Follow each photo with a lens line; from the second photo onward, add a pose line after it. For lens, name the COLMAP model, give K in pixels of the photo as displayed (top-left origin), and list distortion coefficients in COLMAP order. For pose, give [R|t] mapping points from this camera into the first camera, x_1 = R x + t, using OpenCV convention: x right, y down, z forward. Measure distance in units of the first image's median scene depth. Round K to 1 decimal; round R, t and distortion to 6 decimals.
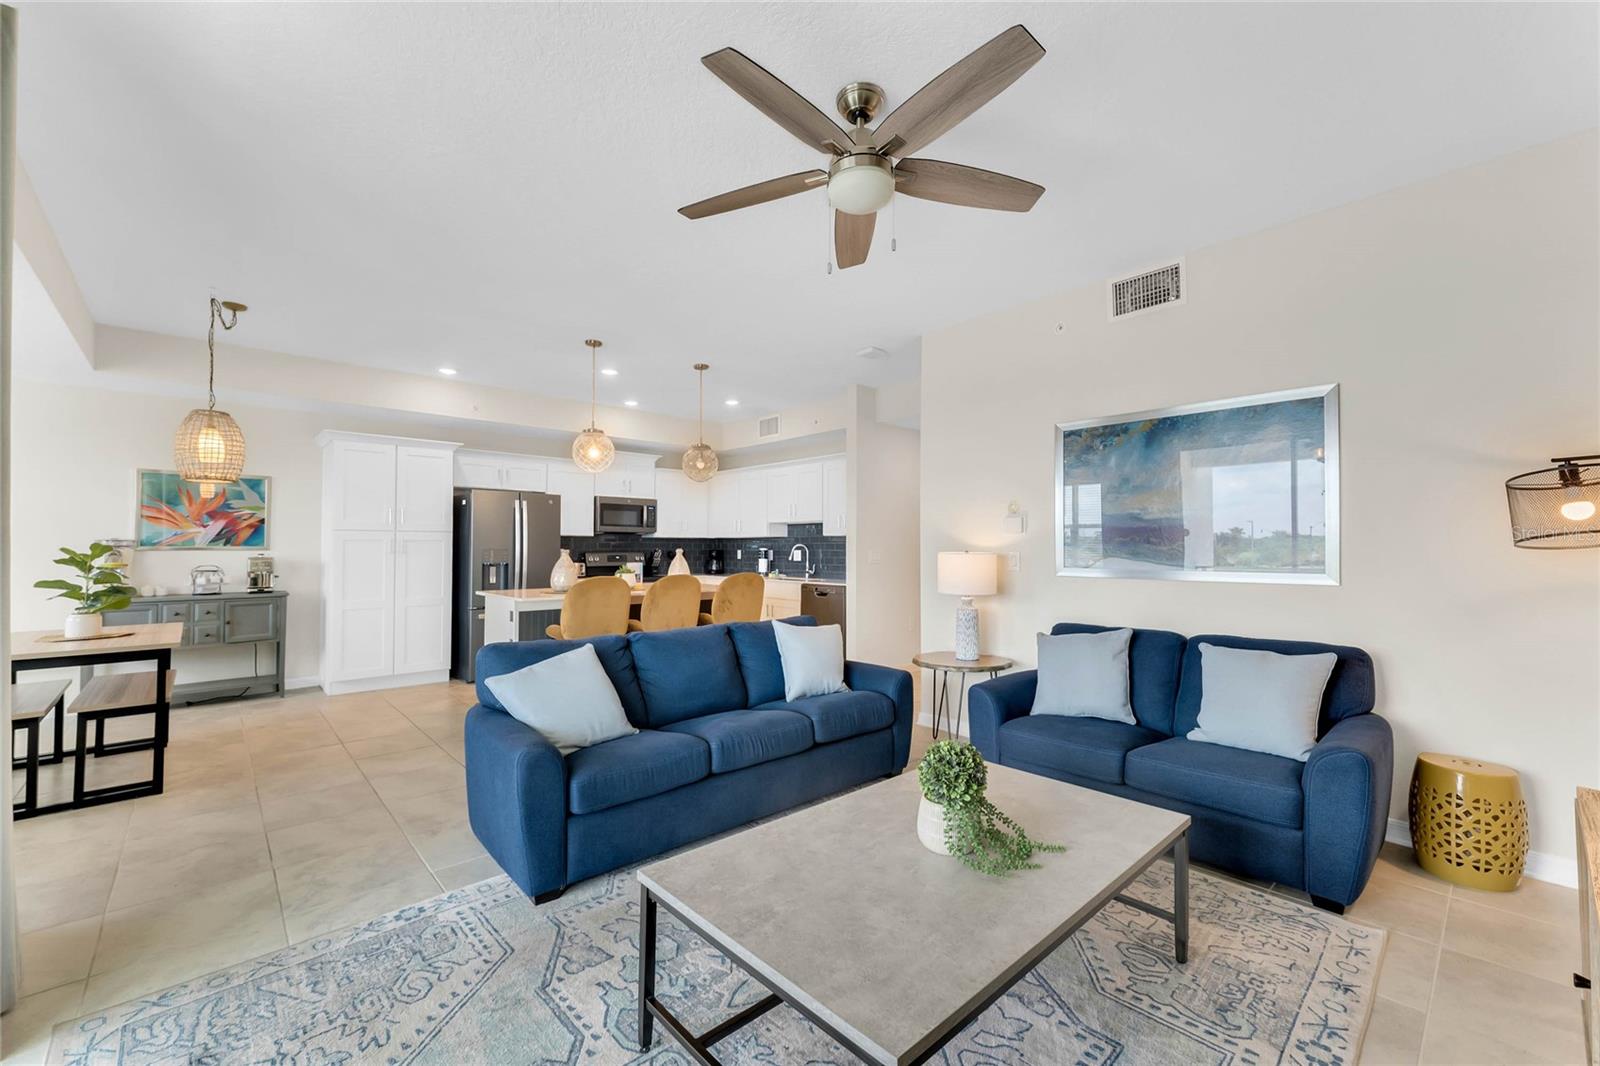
lens RADIAL K [[647.1, 0, 771.6], [0, 647.1, 528.7], [0, 0, 1]] dist [-0.000157, -0.000207]
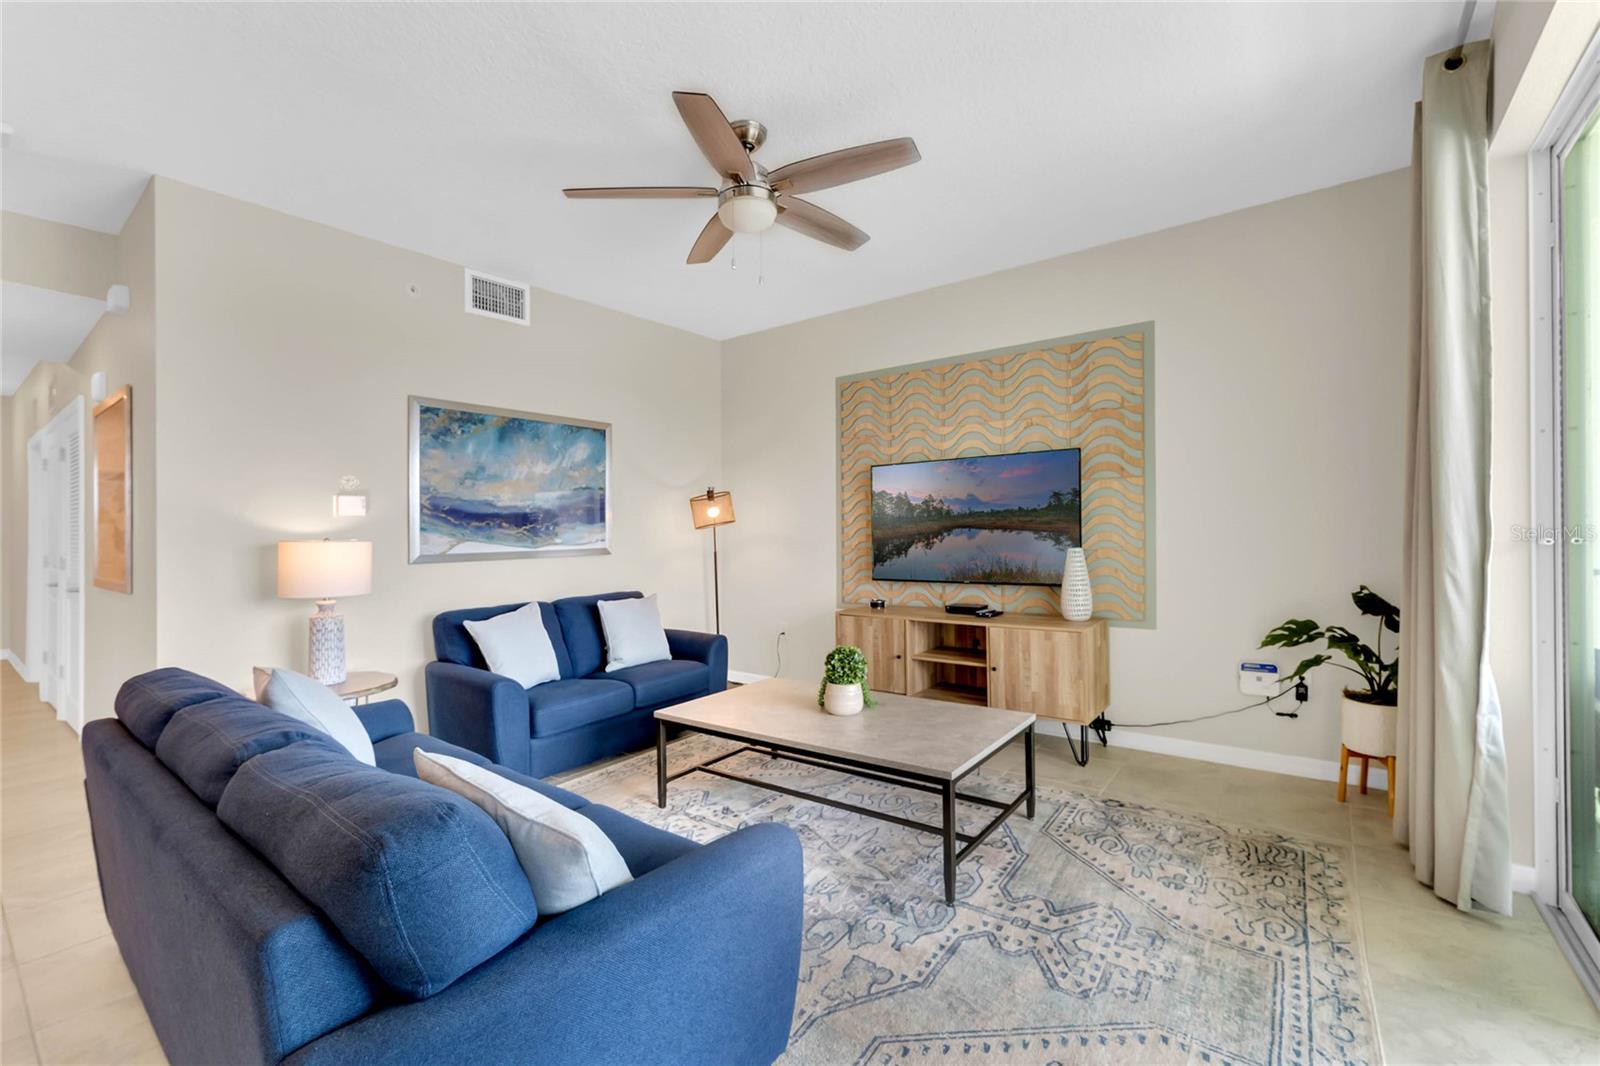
lens RADIAL K [[679.7, 0, 826.6], [0, 679.7, 528.3], [0, 0, 1]] dist [-0.002543, -0.000103]
pose [[-0.224441, 0.001576, 0.974486, -0.381195], [-0.010279, 0.999939, -0.003984, 0.012951], [-0.974433, -0.010911, -0.224411, 0.402009]]
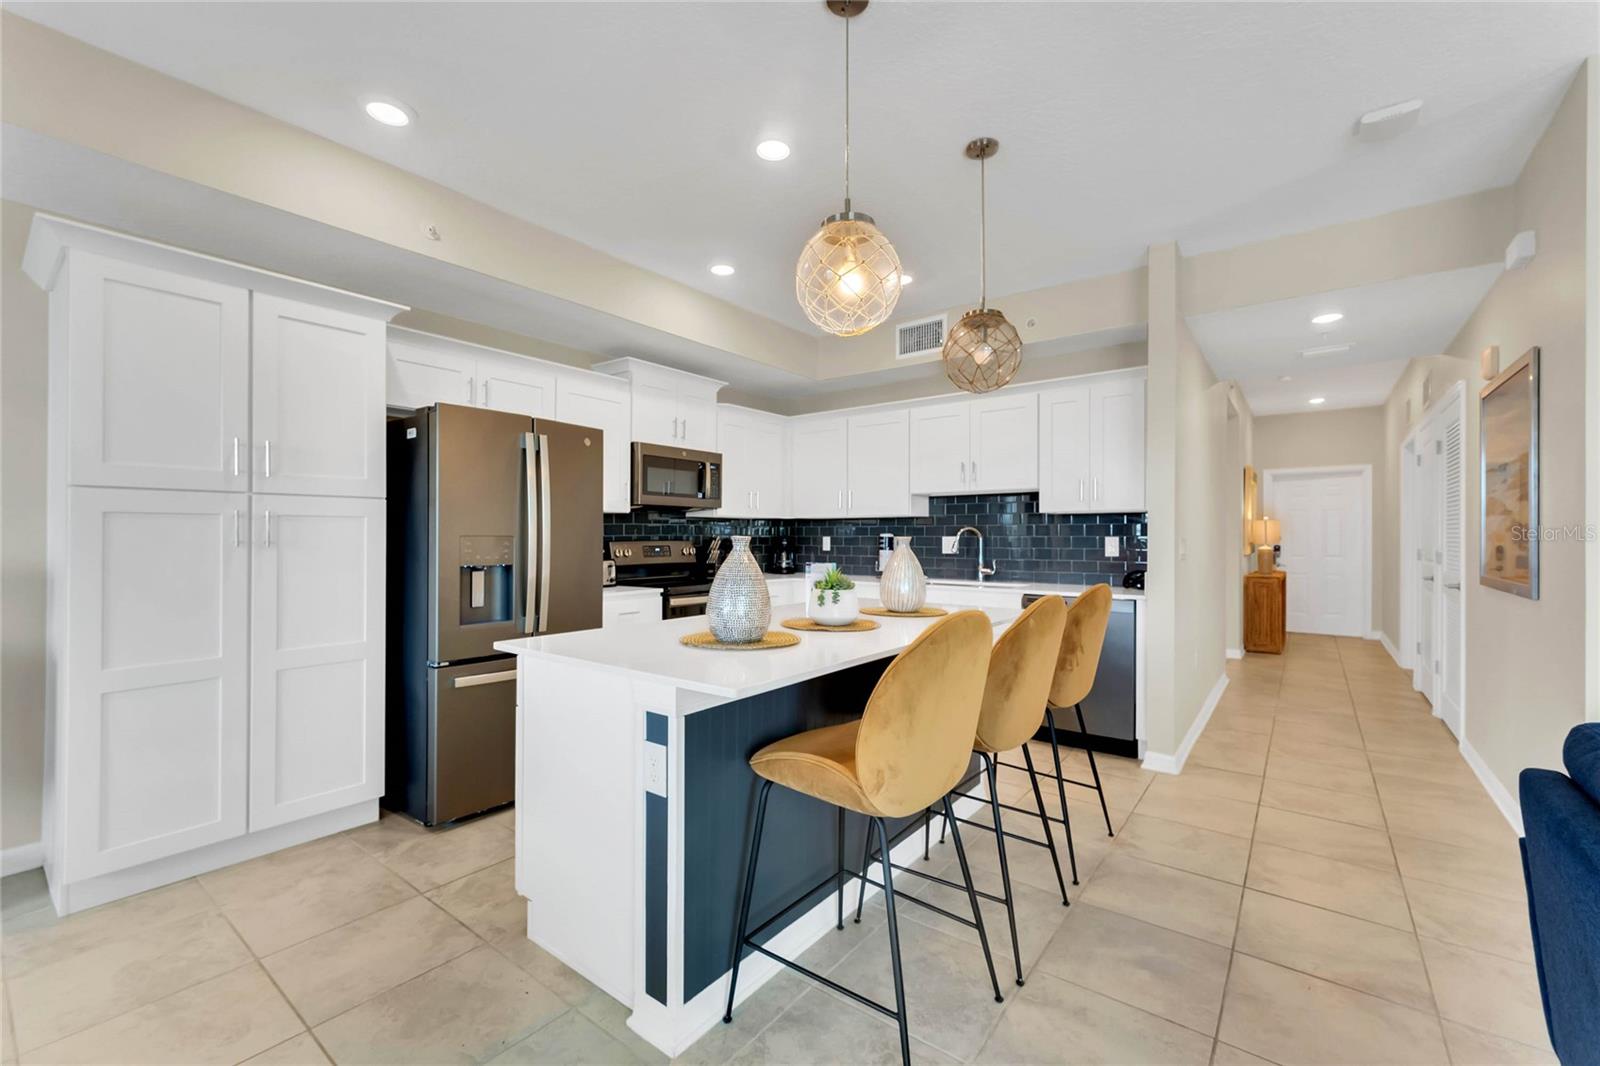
lens RADIAL K [[661.2, 0, 781.4], [0, 661.2, 527.1], [0, 0, 1]] dist [-0.001182, -0.000035]
pose [[0.981695, 0.002522, 0.190444, -0.305673], [-0.005915, 0.999834, 0.017252, 0.016332], [-0.190369, -0.018062, 0.981546, 0.484732]]
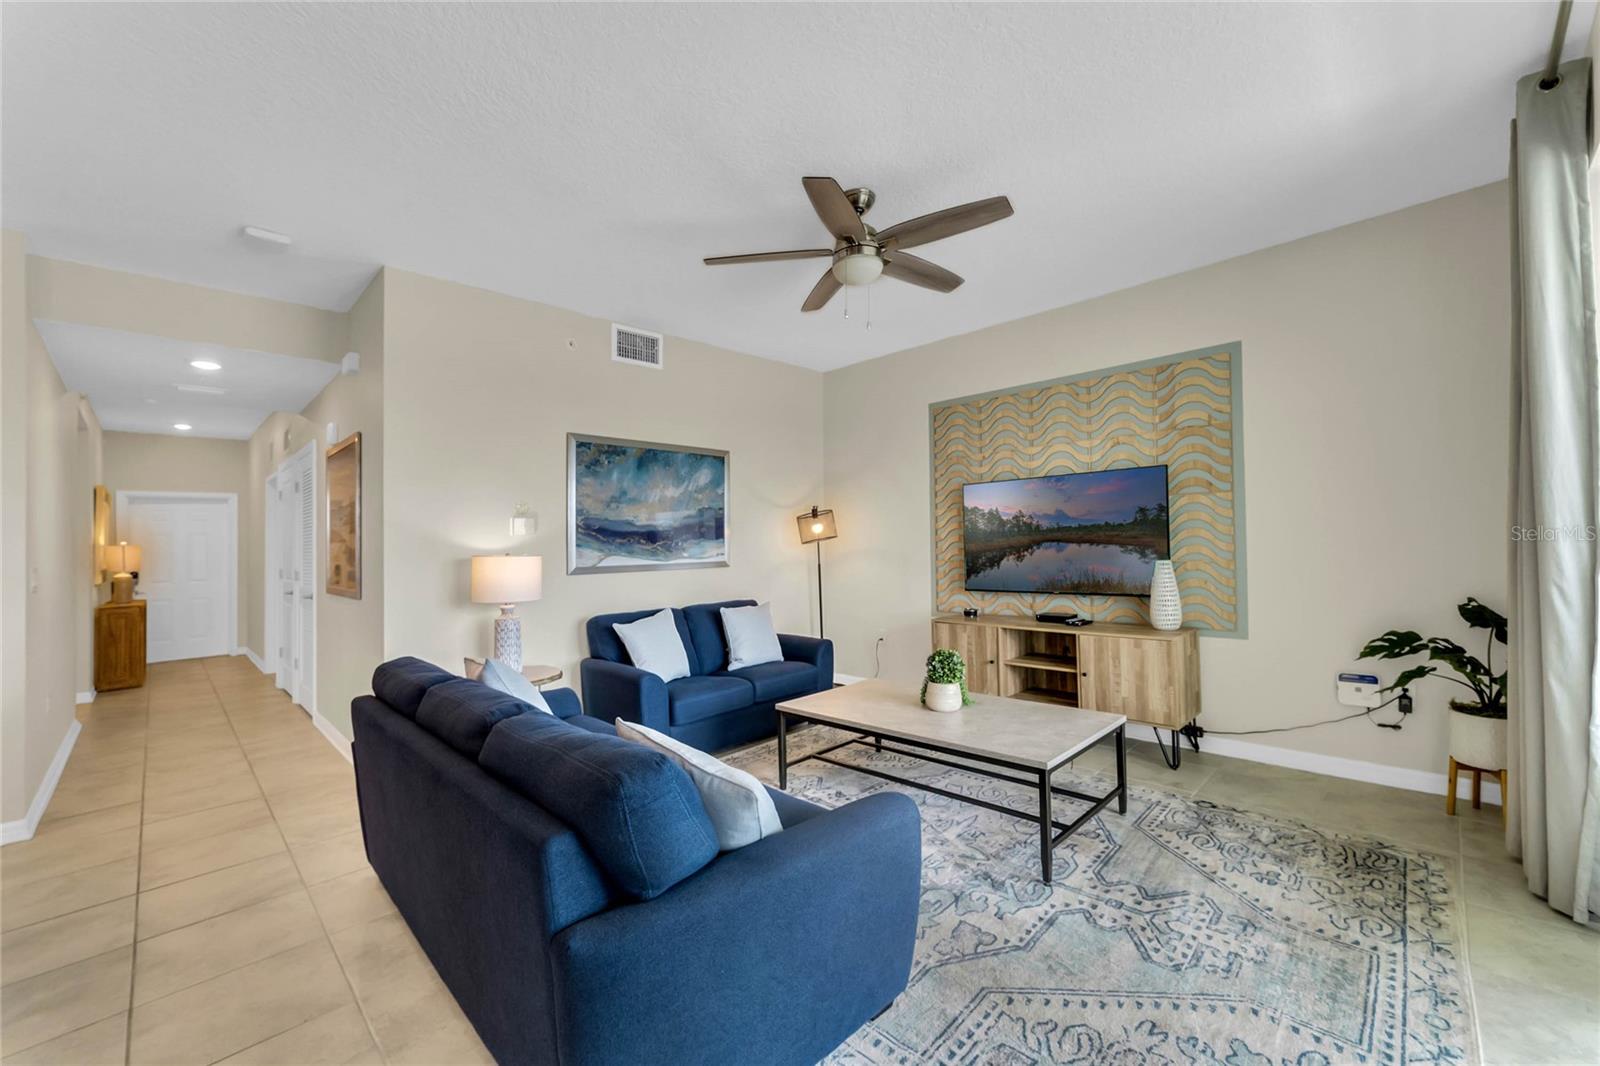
lens RADIAL K [[647.1, 0, 830.3], [0, 647.1, 534.7], [0, 0, 1]] dist [-0.000157, -0.000207]
pose [[-0.099622, 0.014827, 0.994915, -0.412521], [-0.004387, 0.999873, -0.015340, 0.012631], [-0.995016, -0.005893, -0.099544, 0.420903]]
